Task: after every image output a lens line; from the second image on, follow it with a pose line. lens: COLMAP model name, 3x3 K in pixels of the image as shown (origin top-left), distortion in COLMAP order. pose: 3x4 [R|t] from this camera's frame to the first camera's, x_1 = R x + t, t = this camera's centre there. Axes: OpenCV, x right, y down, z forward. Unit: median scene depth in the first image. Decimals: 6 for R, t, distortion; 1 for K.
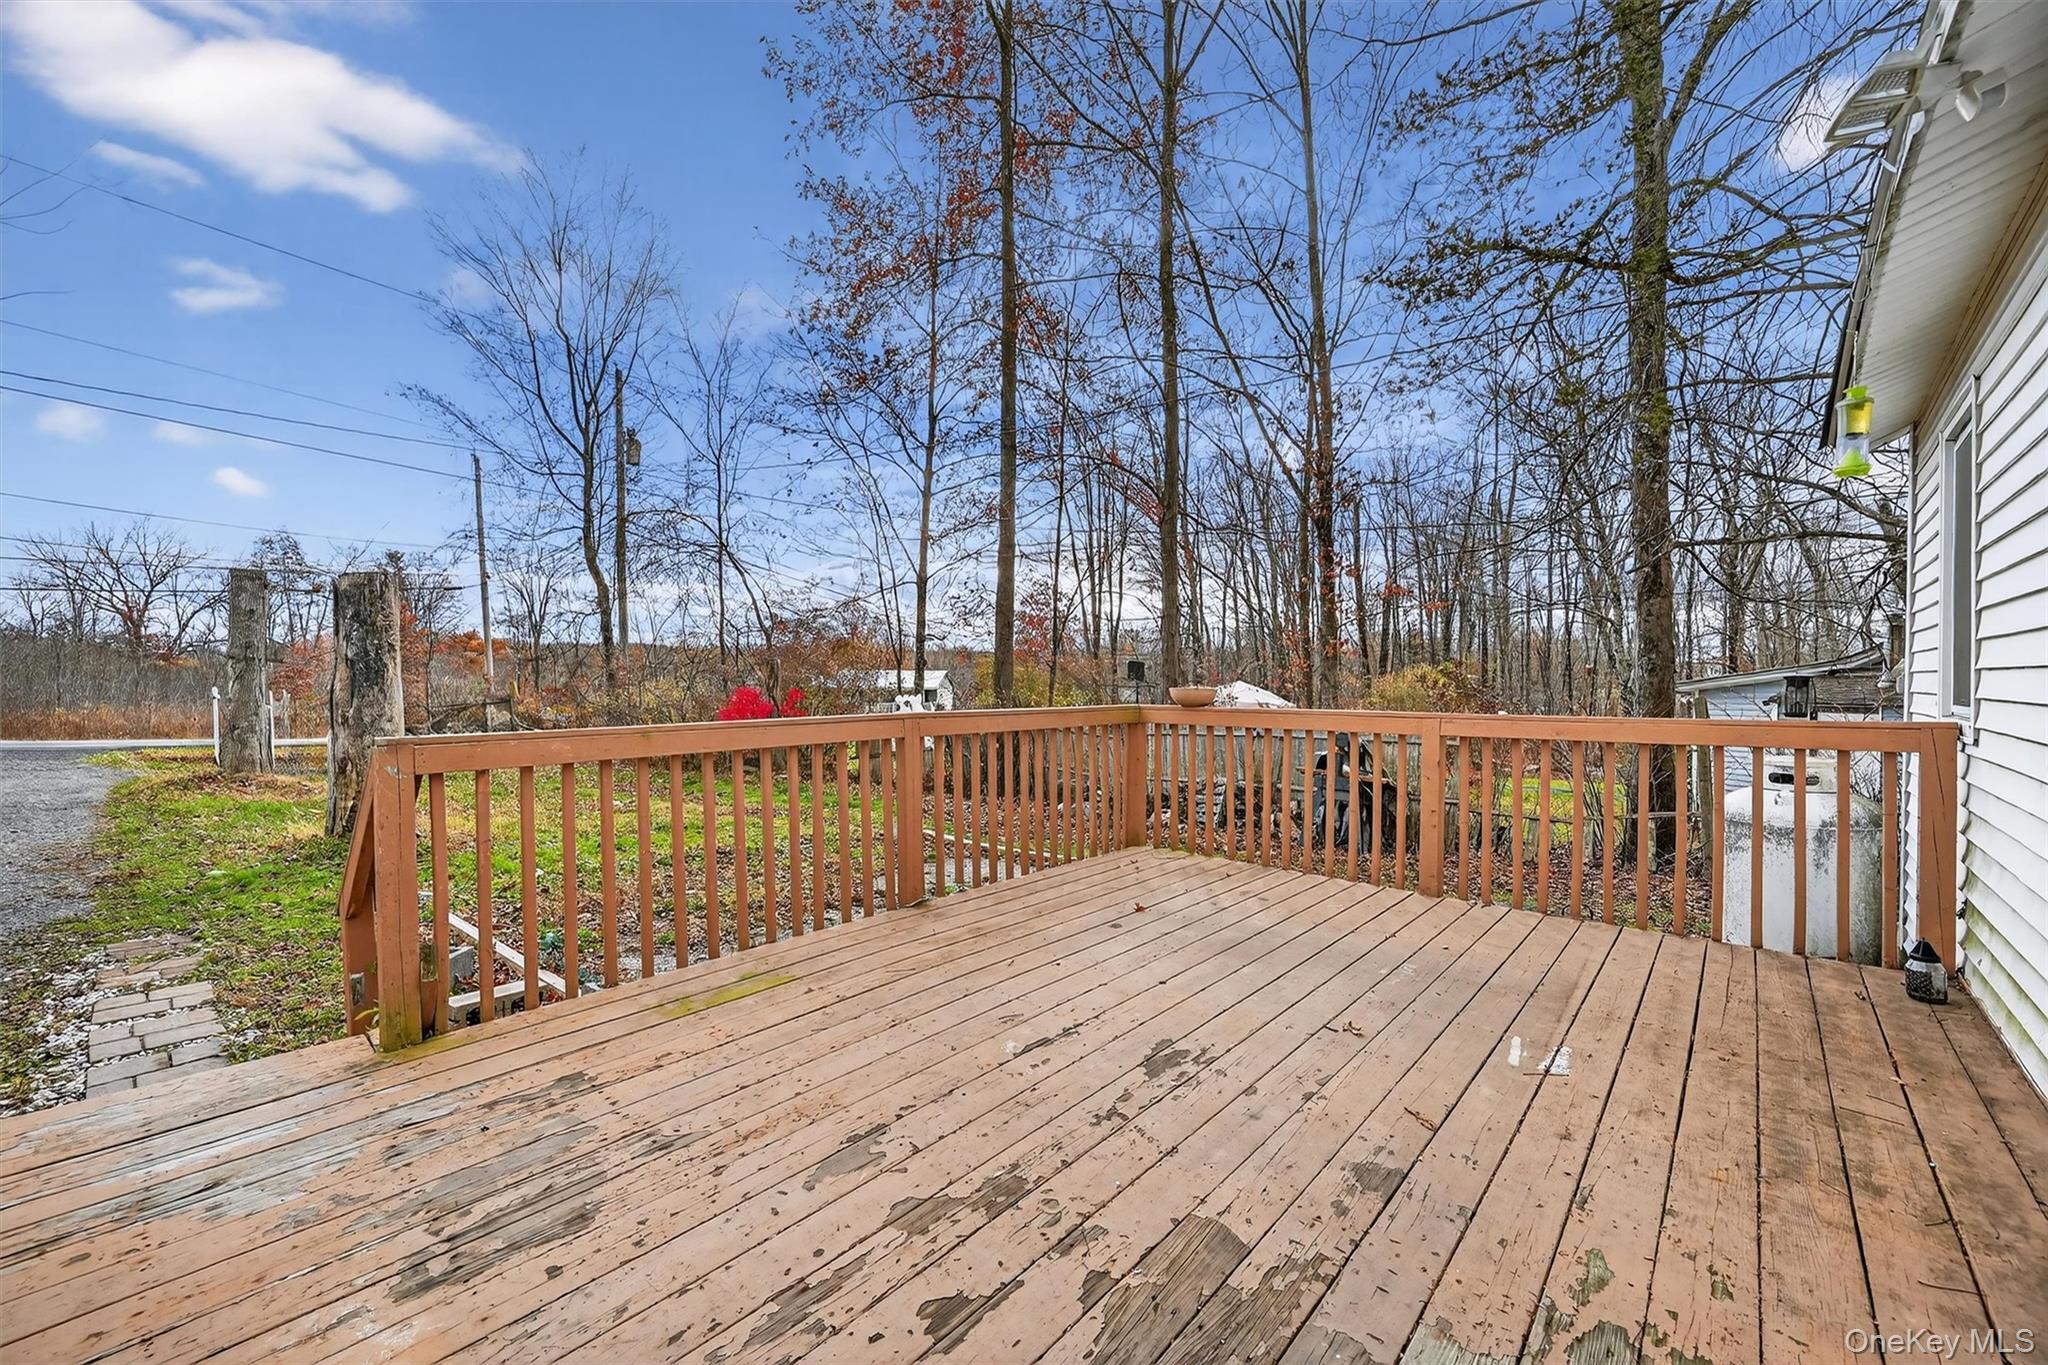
lens RADIAL K [[806.5, 0, 1029.9], [0, 806.5, 694.8], [0, 0, 1]] dist [-0.001312, -0.000075]
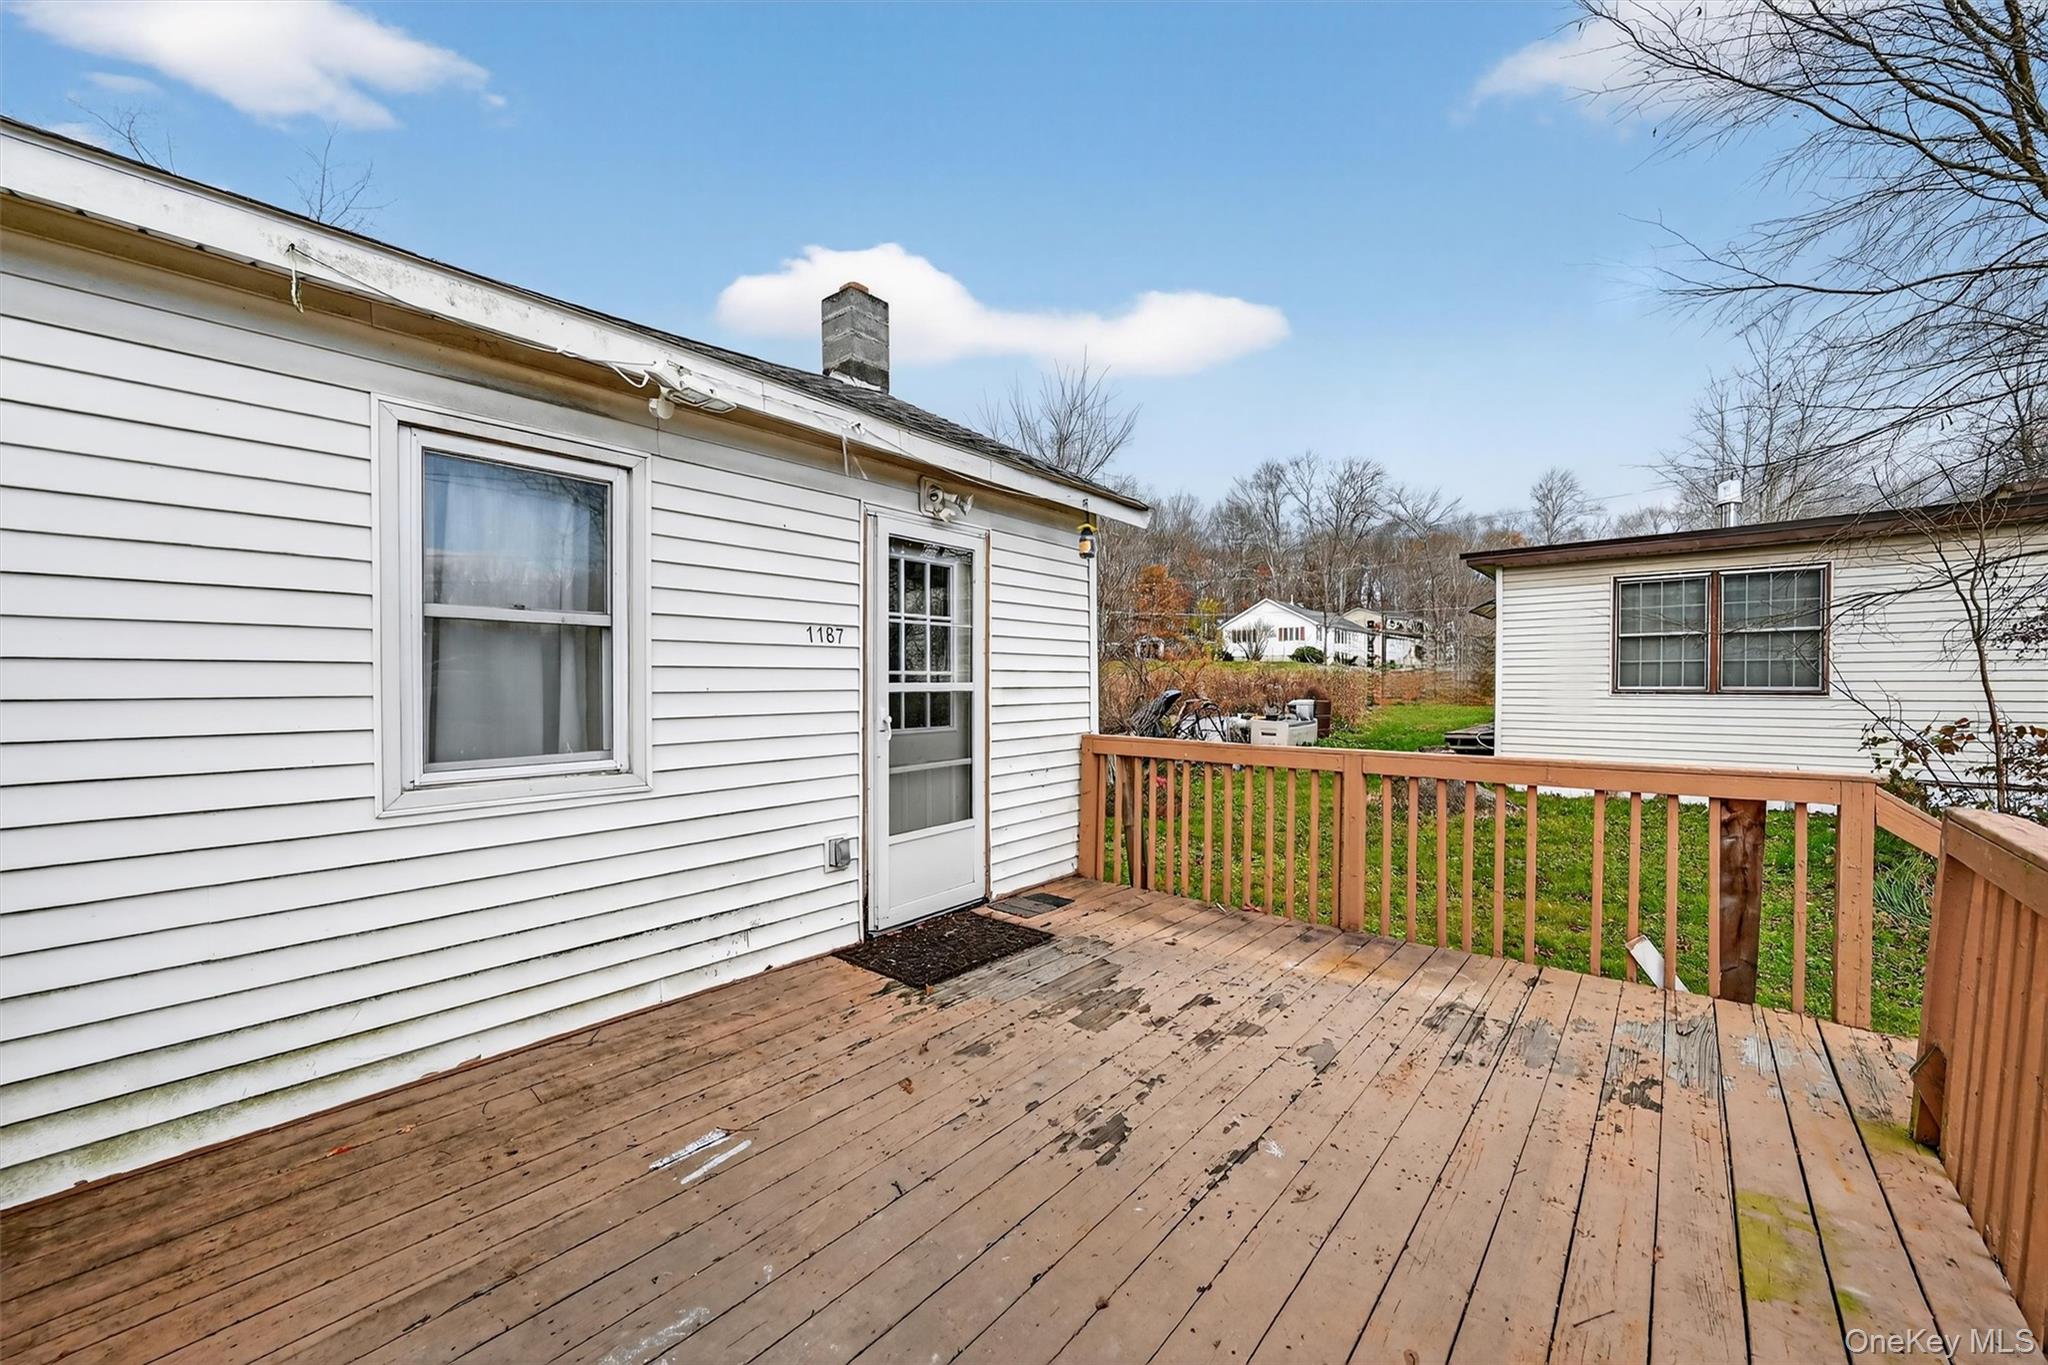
lens RADIAL K [[806.5, 0, 1029.9], [0, 806.5, 694.8], [0, 0, 1]] dist [-0.001312, -0.000075]
pose [[-0.998962, 0.001794, -0.045506, 0.354066], [0.000181, 0.999372, 0.035437, -0.130704], [0.045541, 0.035392, -0.998335, 2.275653]]
